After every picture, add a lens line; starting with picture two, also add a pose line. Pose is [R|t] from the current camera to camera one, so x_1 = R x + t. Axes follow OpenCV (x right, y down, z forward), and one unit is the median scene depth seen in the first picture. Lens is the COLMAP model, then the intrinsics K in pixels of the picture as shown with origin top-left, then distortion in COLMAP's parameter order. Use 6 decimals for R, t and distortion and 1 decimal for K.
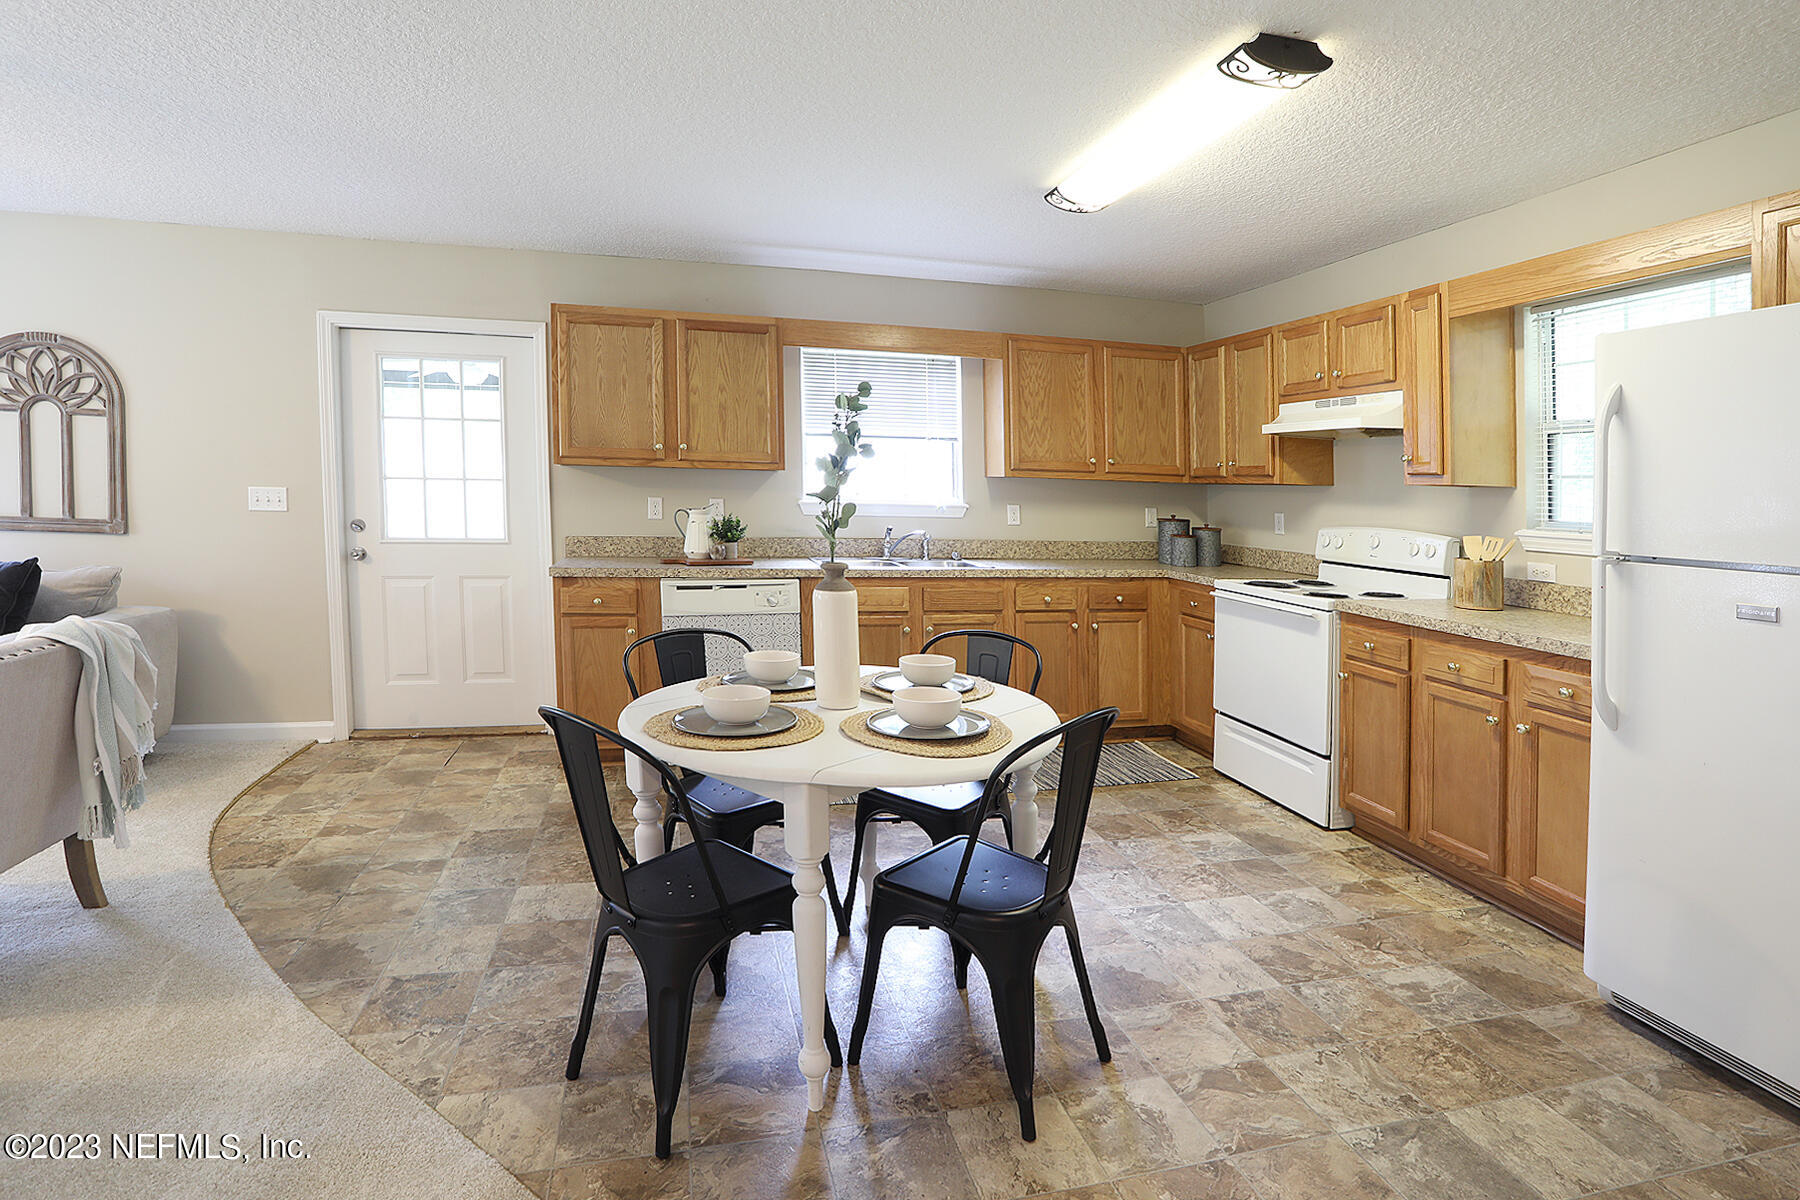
lens RADIAL K [[939.2, 0, 892.9], [0, 939.2, 562.6], [0, 0, 1]] dist [-0.036030, 0.020664]
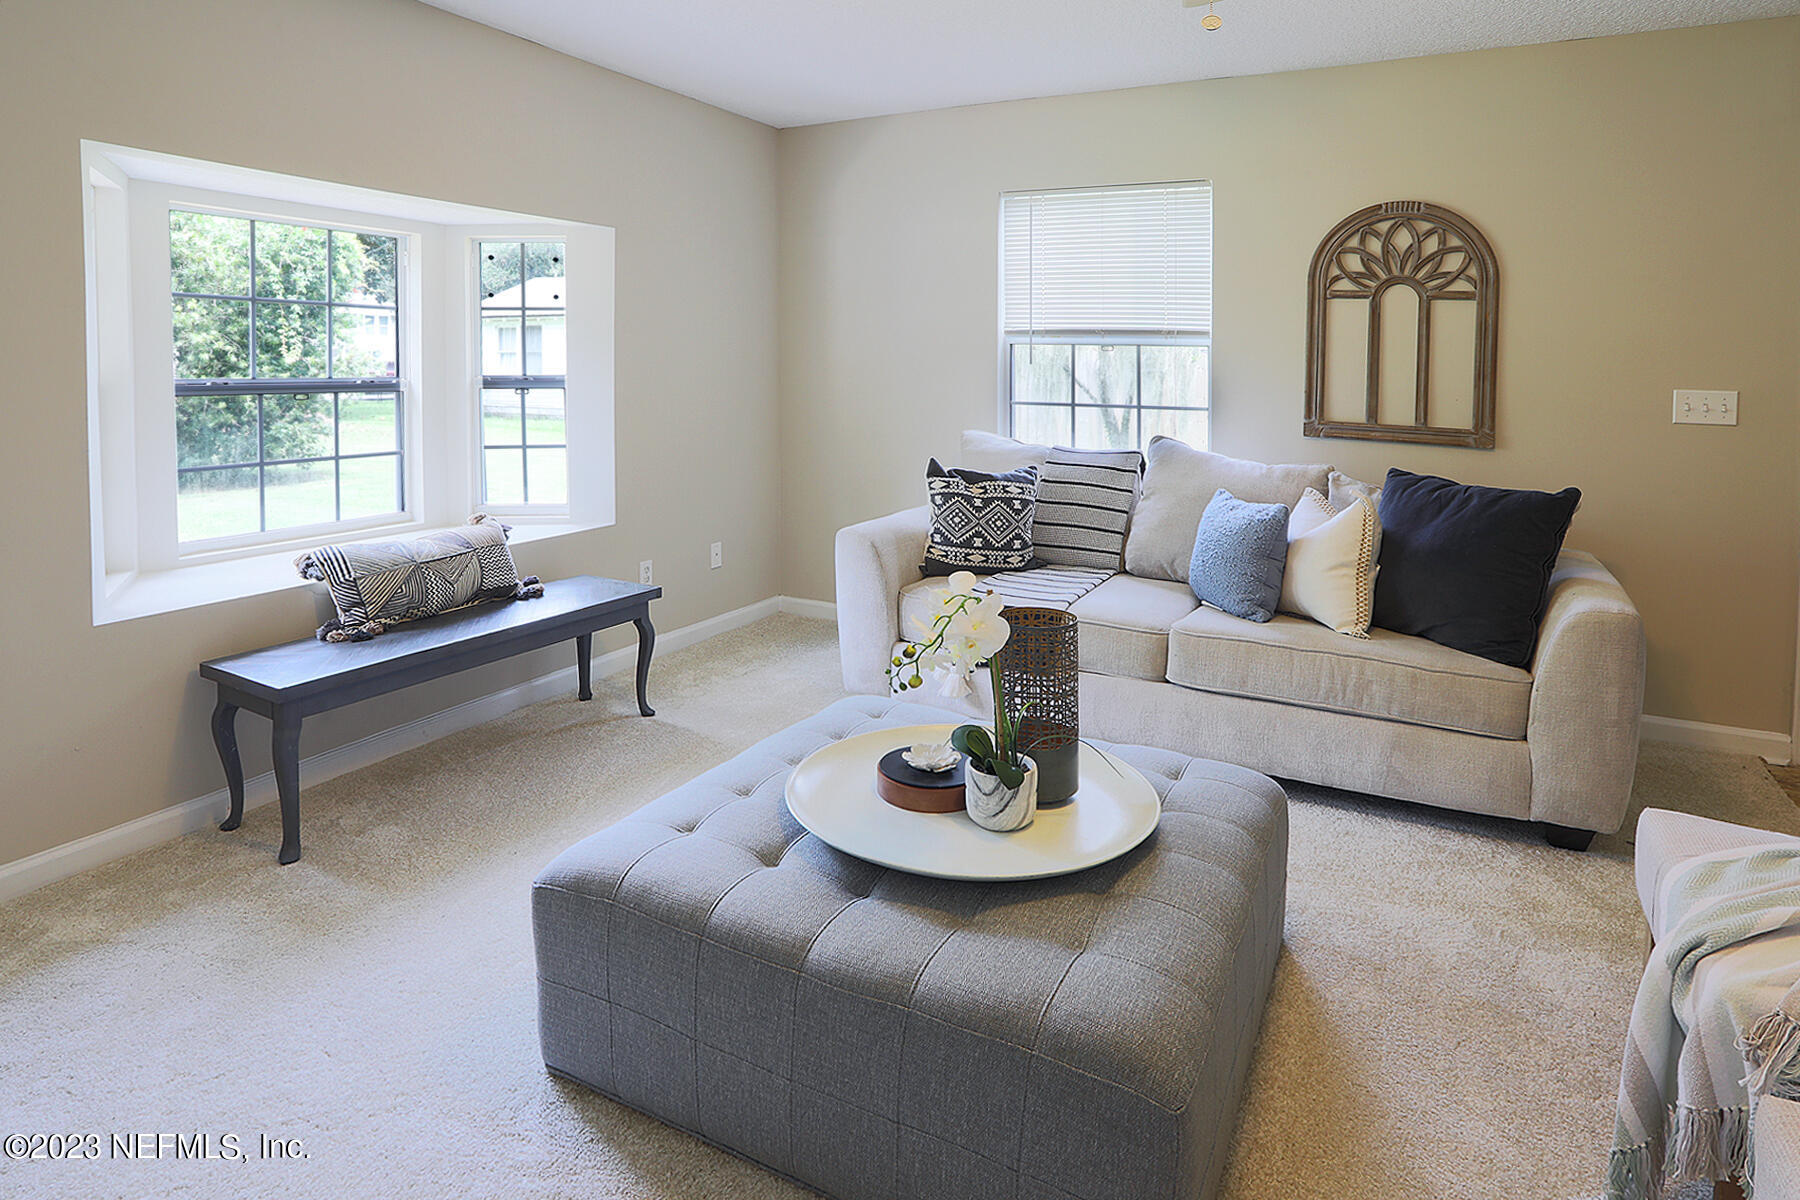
lens RADIAL K [[943.7, 0, 899.2], [0, 943.7, 418.1], [0, 0, 1]] dist [-0.046028, -0.000522]
pose [[0.793723, 0.025173, -0.607758, -3.038537], [-0.048689, 0.998567, -0.022227, -0.061203], [0.606328, 0.047233, 0.793811, 0.304435]]
